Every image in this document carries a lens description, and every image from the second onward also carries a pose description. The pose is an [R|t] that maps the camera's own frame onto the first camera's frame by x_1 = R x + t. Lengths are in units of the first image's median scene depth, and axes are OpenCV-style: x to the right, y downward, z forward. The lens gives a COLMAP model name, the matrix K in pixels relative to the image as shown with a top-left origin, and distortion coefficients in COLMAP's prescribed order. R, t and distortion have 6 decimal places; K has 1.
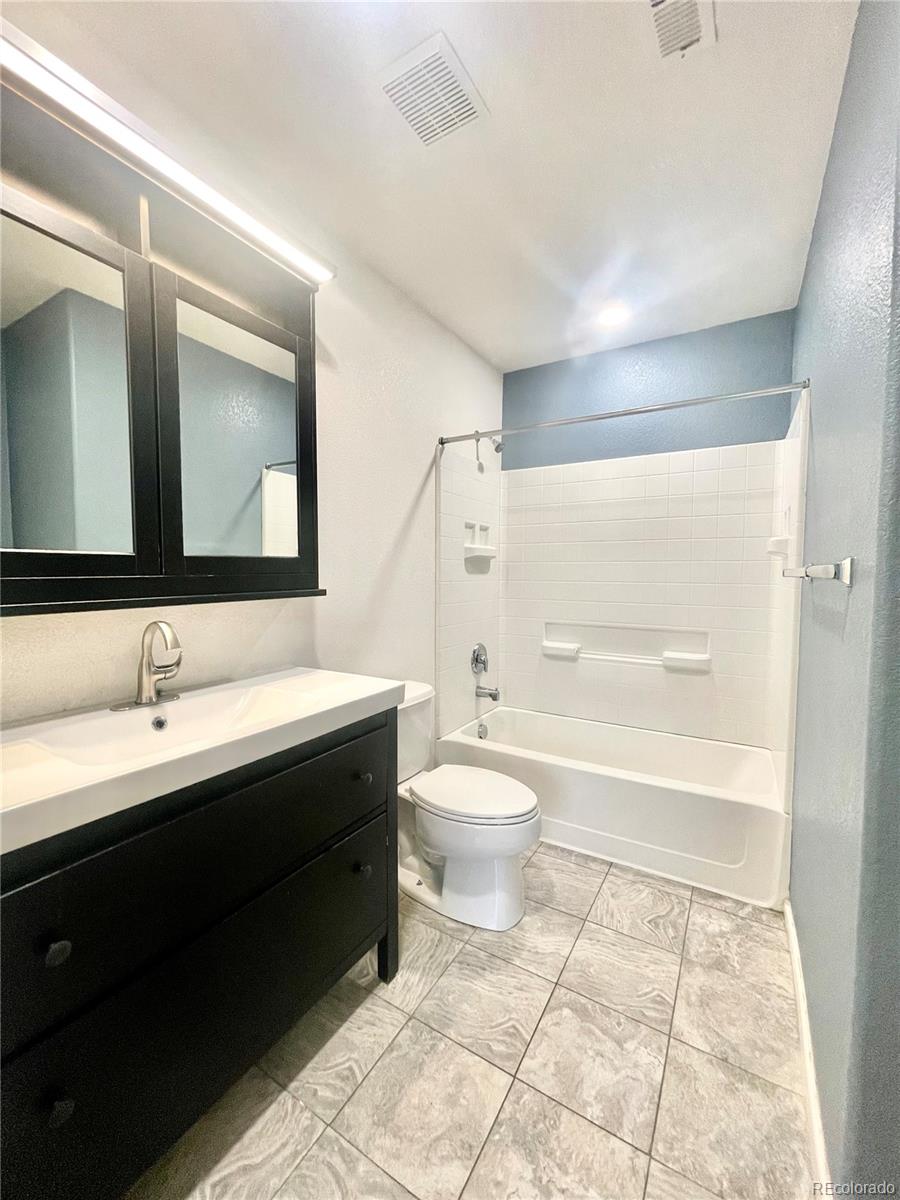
lens RADIAL K [[484.7, 0, 455.3], [0, 484.7, 595.7], [0, 0, 1]] dist [-0.009909, -0.000220]
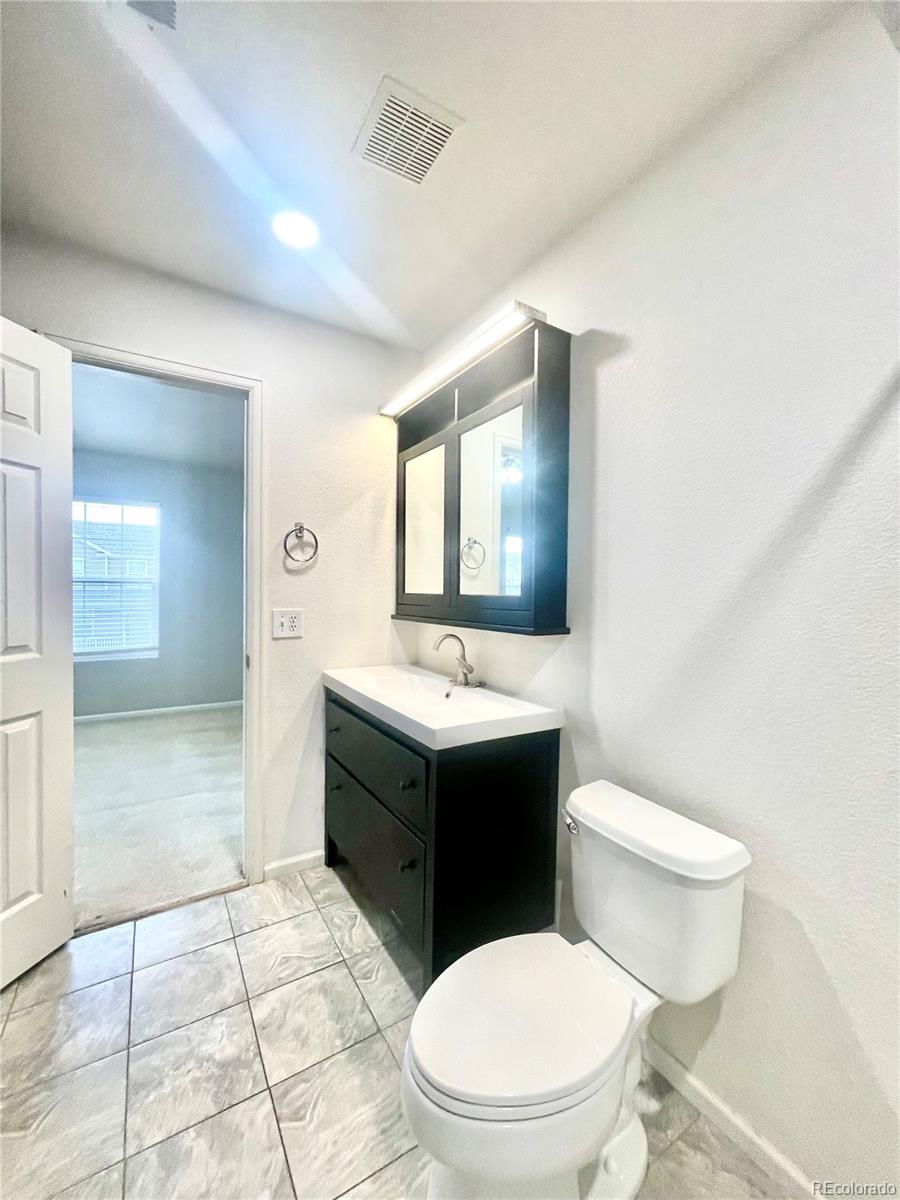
lens RADIAL K [[484.7, 0, 455.3], [0, 484.7, 595.7], [0, 0, 1]] dist [-0.009909, -0.000220]
pose [[-0.457820, 0.010033, -0.888988, 0.849700], [-0.068471, 0.996568, 0.046509, -0.154224], [0.886404, 0.082163, -0.455562, 1.726845]]
